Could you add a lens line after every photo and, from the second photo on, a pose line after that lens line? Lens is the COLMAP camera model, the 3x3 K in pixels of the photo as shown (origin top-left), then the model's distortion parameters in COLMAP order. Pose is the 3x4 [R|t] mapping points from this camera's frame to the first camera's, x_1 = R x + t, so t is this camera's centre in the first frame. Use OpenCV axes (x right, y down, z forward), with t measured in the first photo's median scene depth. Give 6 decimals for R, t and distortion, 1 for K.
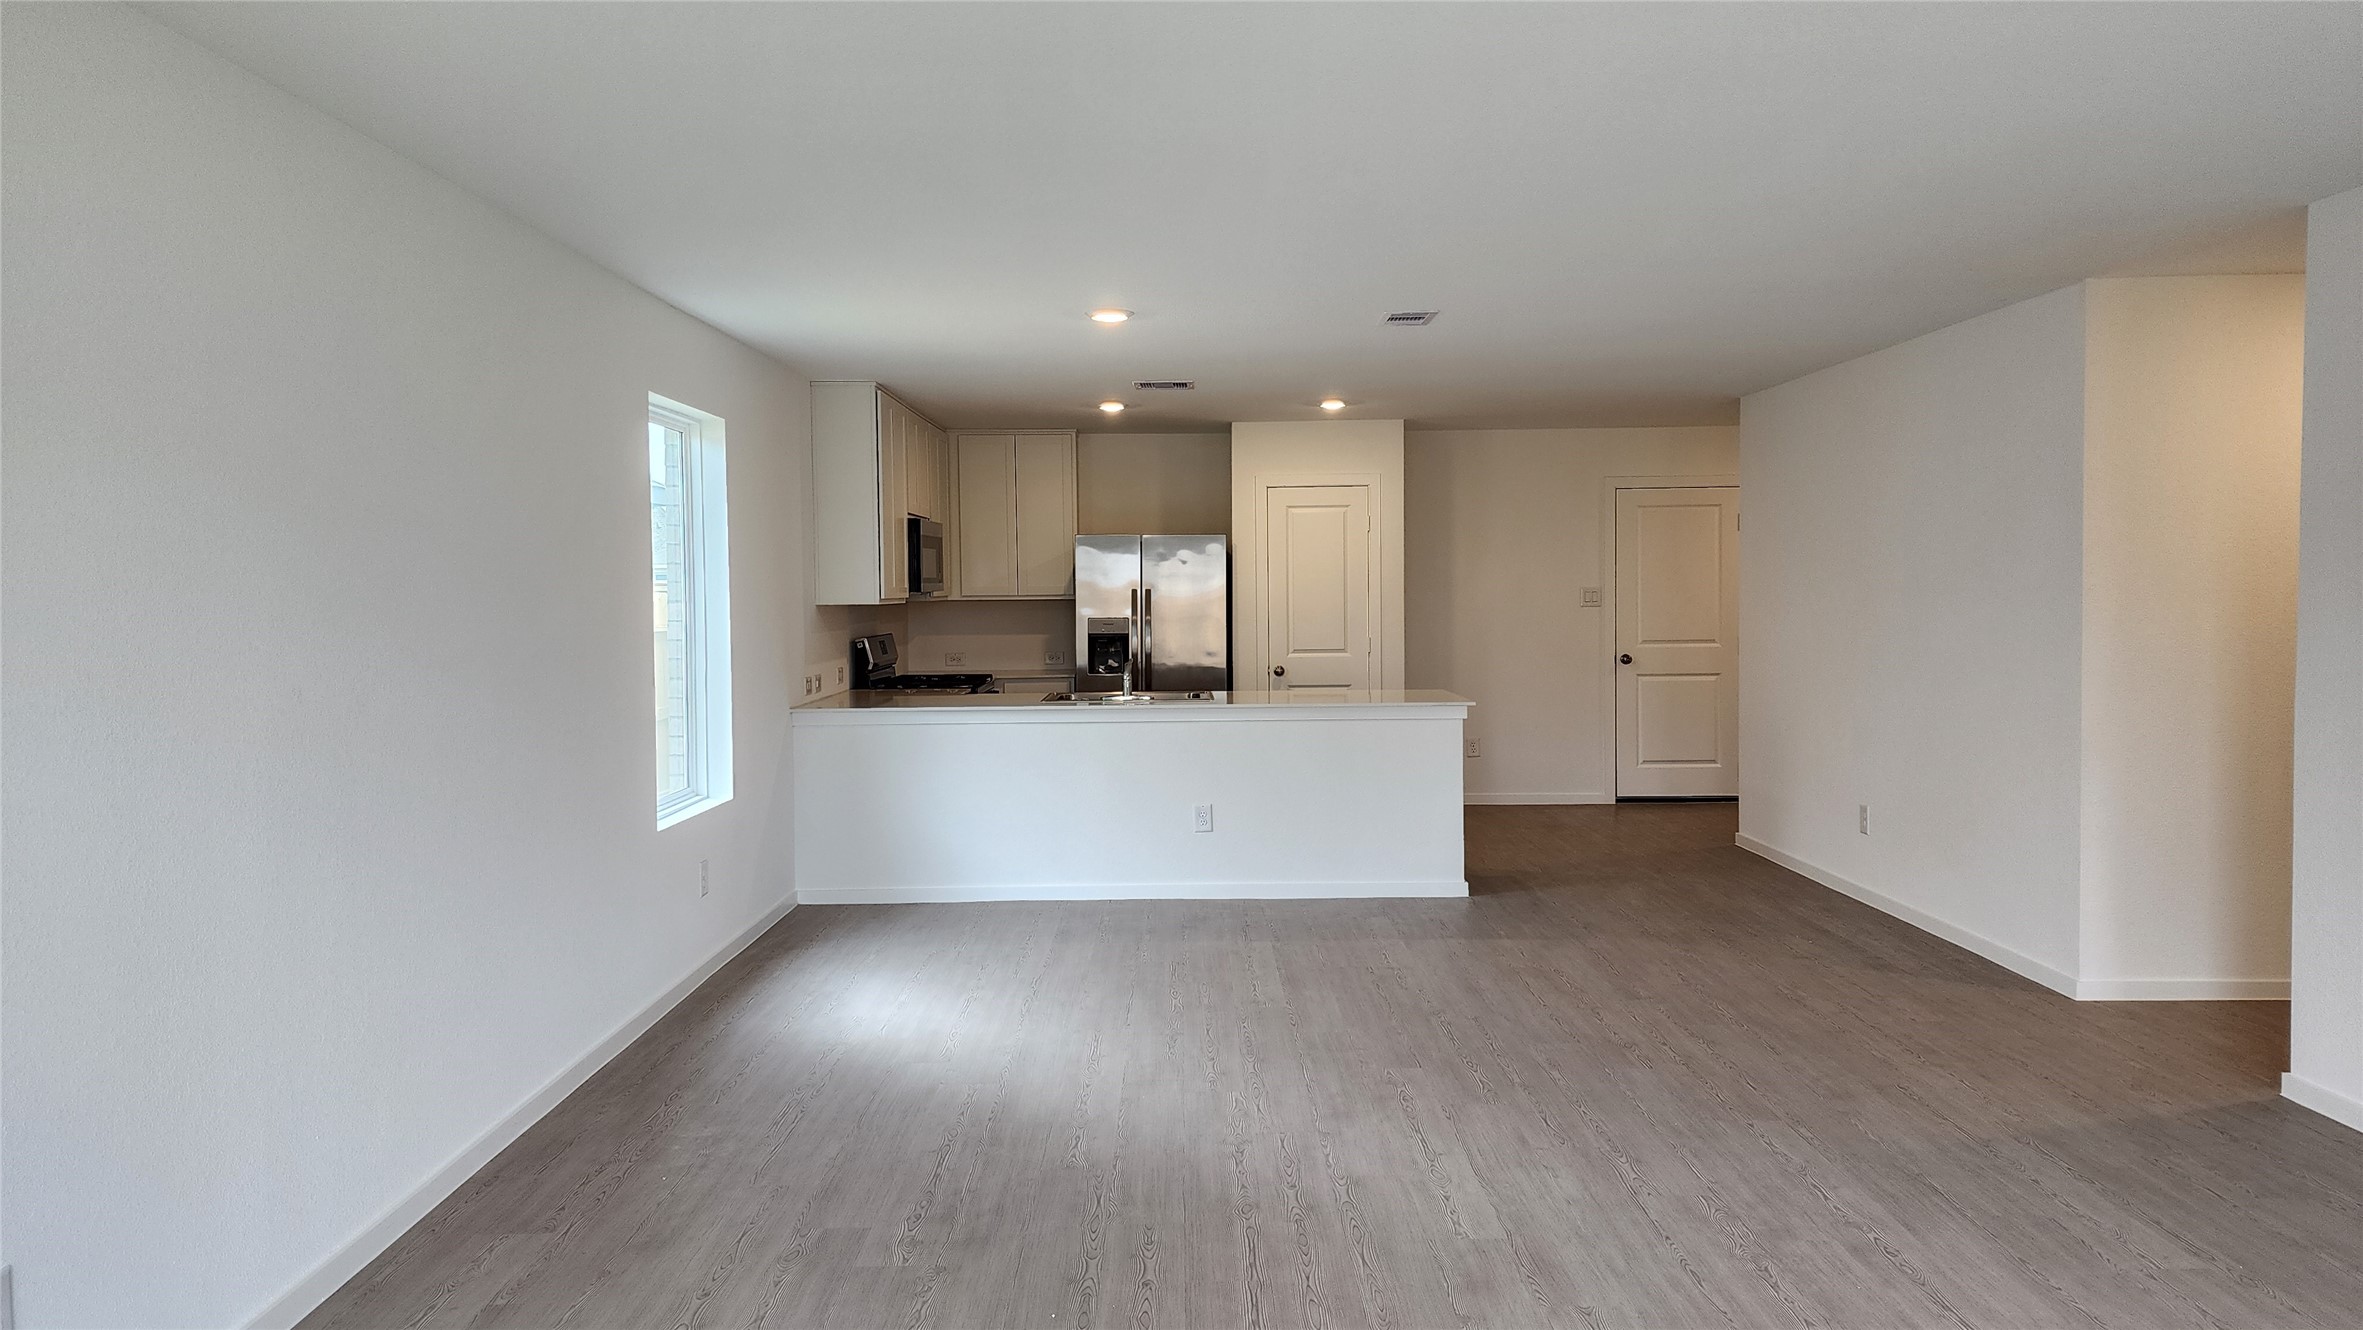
lens RADIAL K [[1587.3, 0, 1181.5], [0, 1587.3, 665.0], [0, 0, 1]] dist [0.110132, 0.000149]
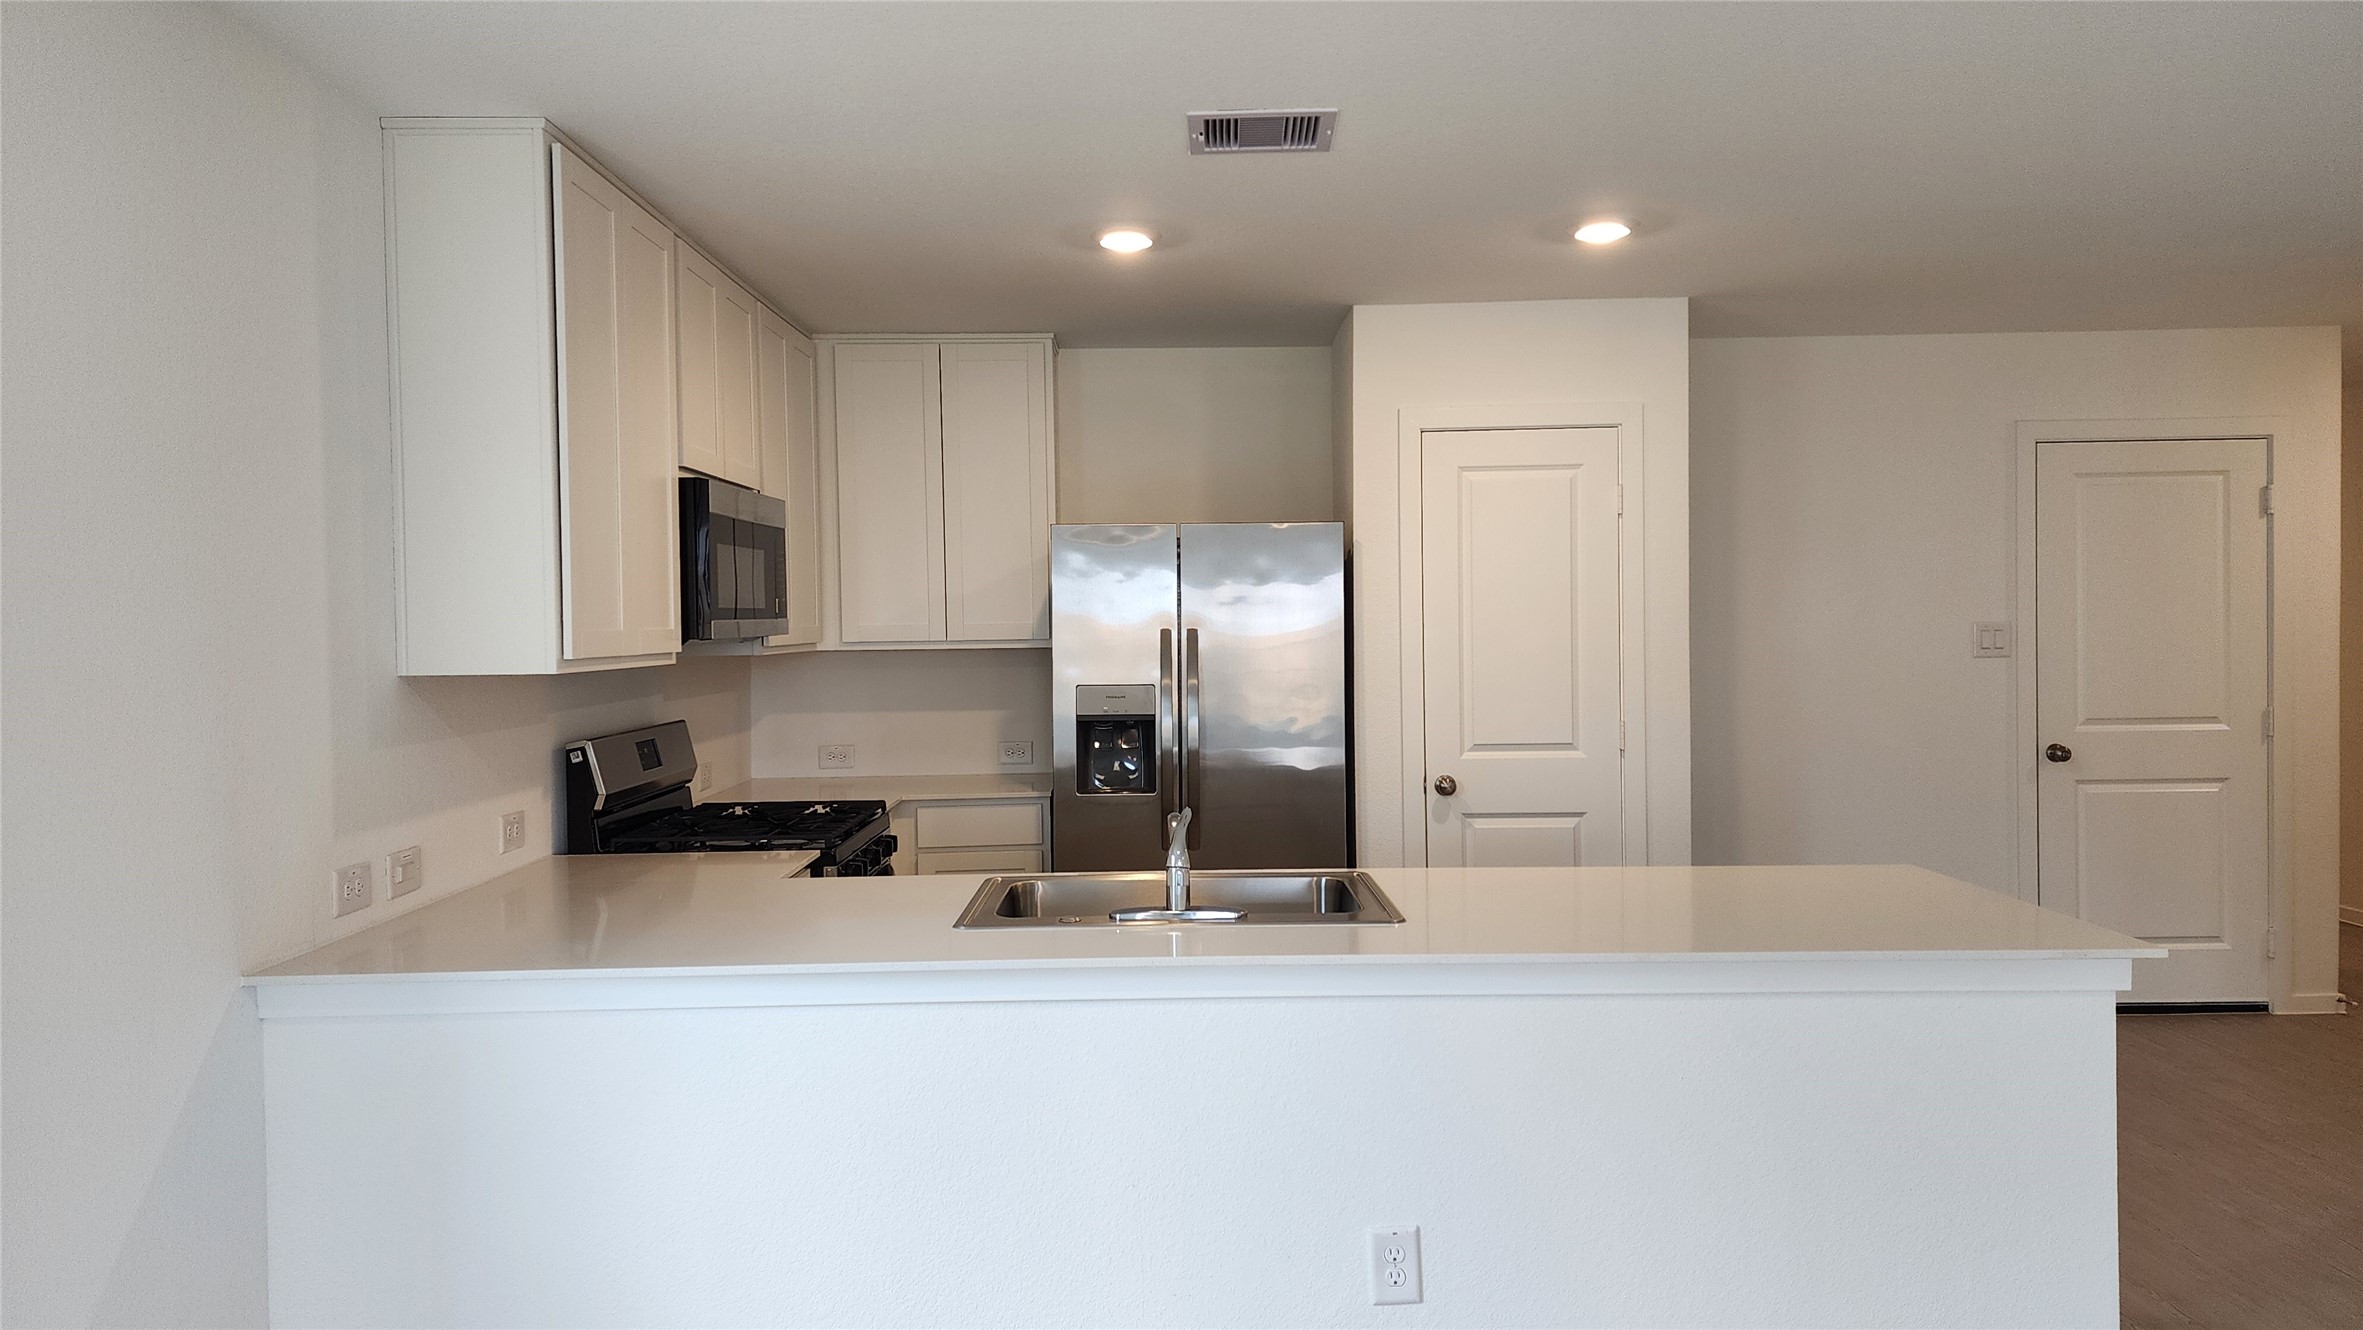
lens RADIAL K [[1639.5, 0, 1181.5], [0, 1639.5, 665.0], [0, 0, 1]] dist [0.002288, 0.000123]
pose [[0.999979, -0.004533, 0.004727, -0.027102], [0.004638, 0.999738, -0.022406, -0.024111], [-0.004624, 0.022427, 0.999738, 0.467561]]
